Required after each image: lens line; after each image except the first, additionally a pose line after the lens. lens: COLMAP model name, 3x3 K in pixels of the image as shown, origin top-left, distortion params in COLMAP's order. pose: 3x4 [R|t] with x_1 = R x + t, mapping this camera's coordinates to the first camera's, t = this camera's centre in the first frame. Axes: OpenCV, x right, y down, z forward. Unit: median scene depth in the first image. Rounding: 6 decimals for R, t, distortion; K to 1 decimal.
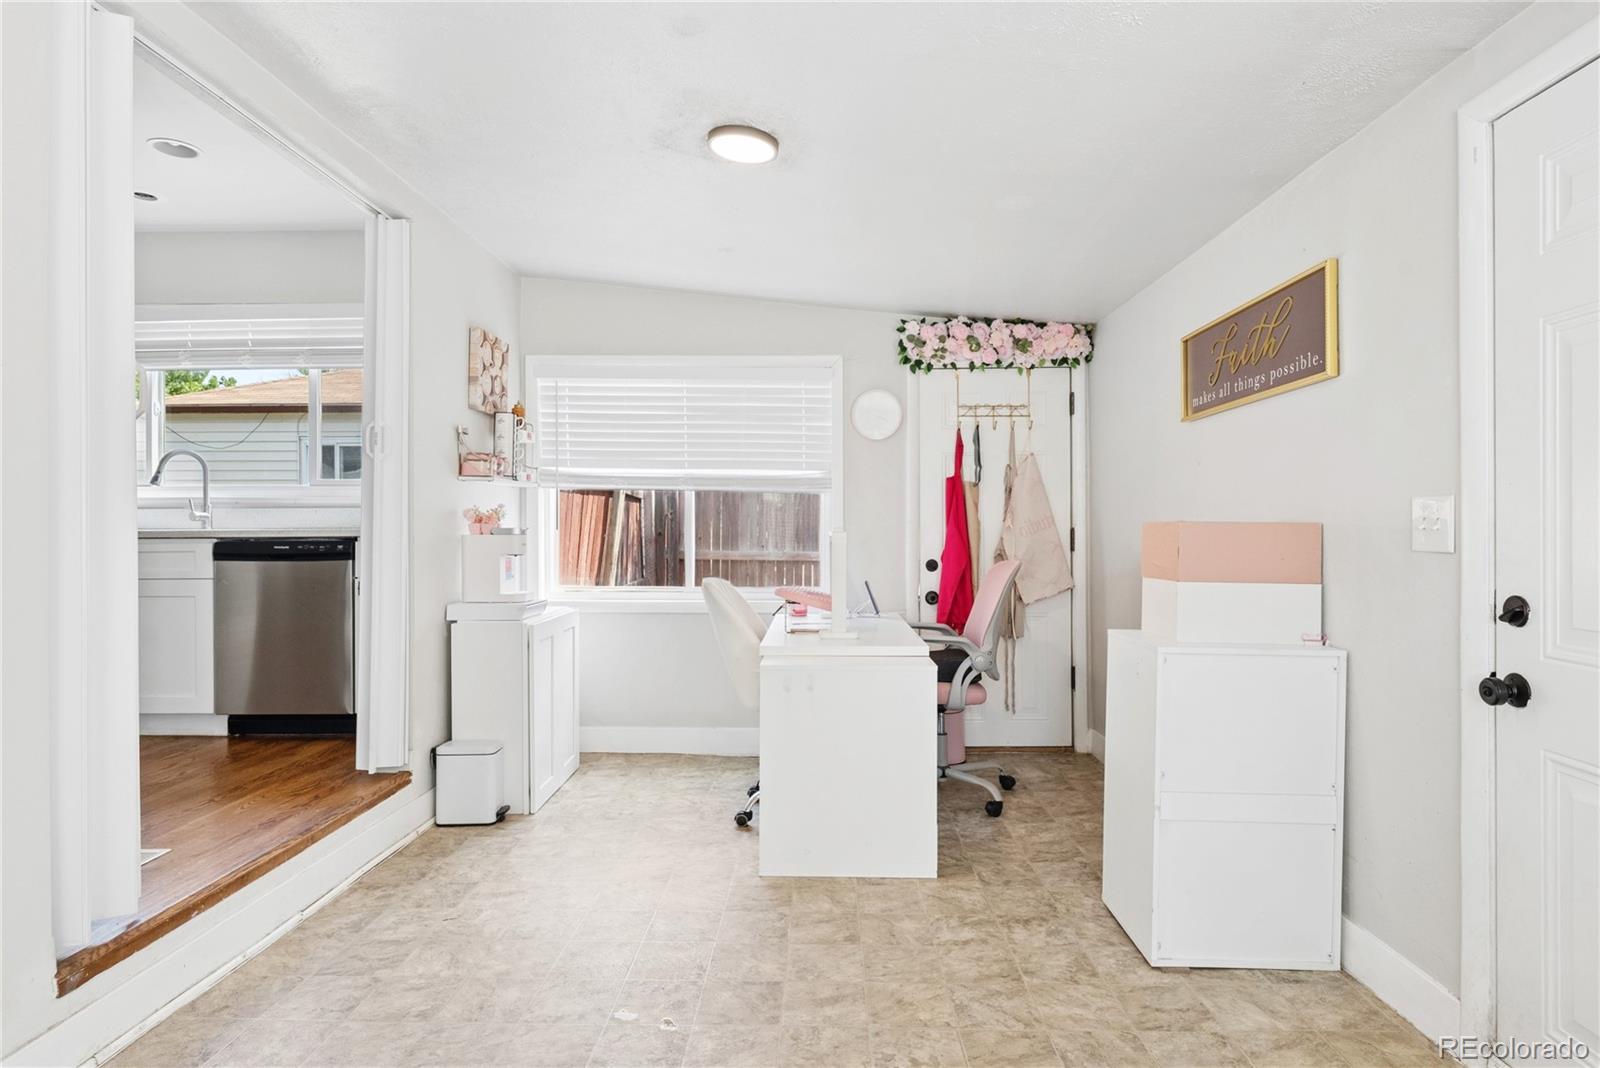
lens RADIAL K [[865.3, 0, 795.7], [0, 865.3, 540.1], [0, 0, 1]] dist [0.005594, 0.001987]
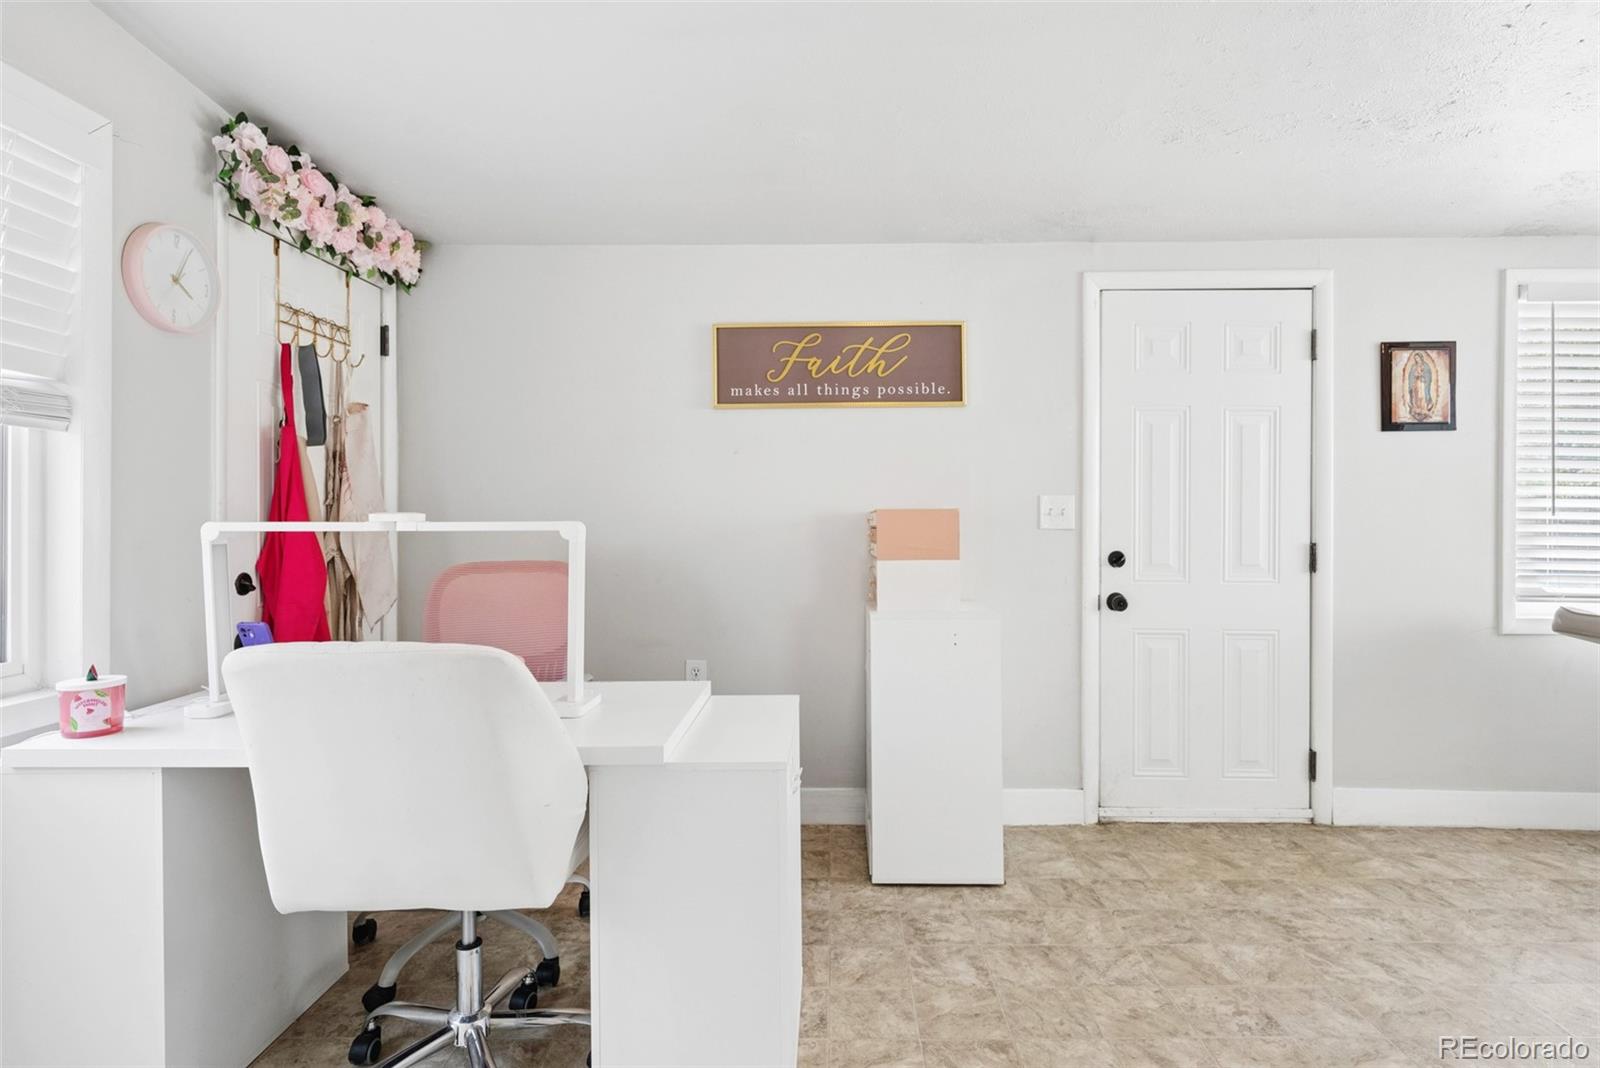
lens RADIAL K [[865.3, 0, 806.3], [0, 865.3, 512.3], [0, 0, 1]] dist [0.005594, 0.001987]
pose [[-0.017605, 0.001575, 0.999844, -0.717571], [0.014155, 0.999899, -0.001325, -0.018245], [-0.999745, 0.014130, -0.017625, 1.195209]]
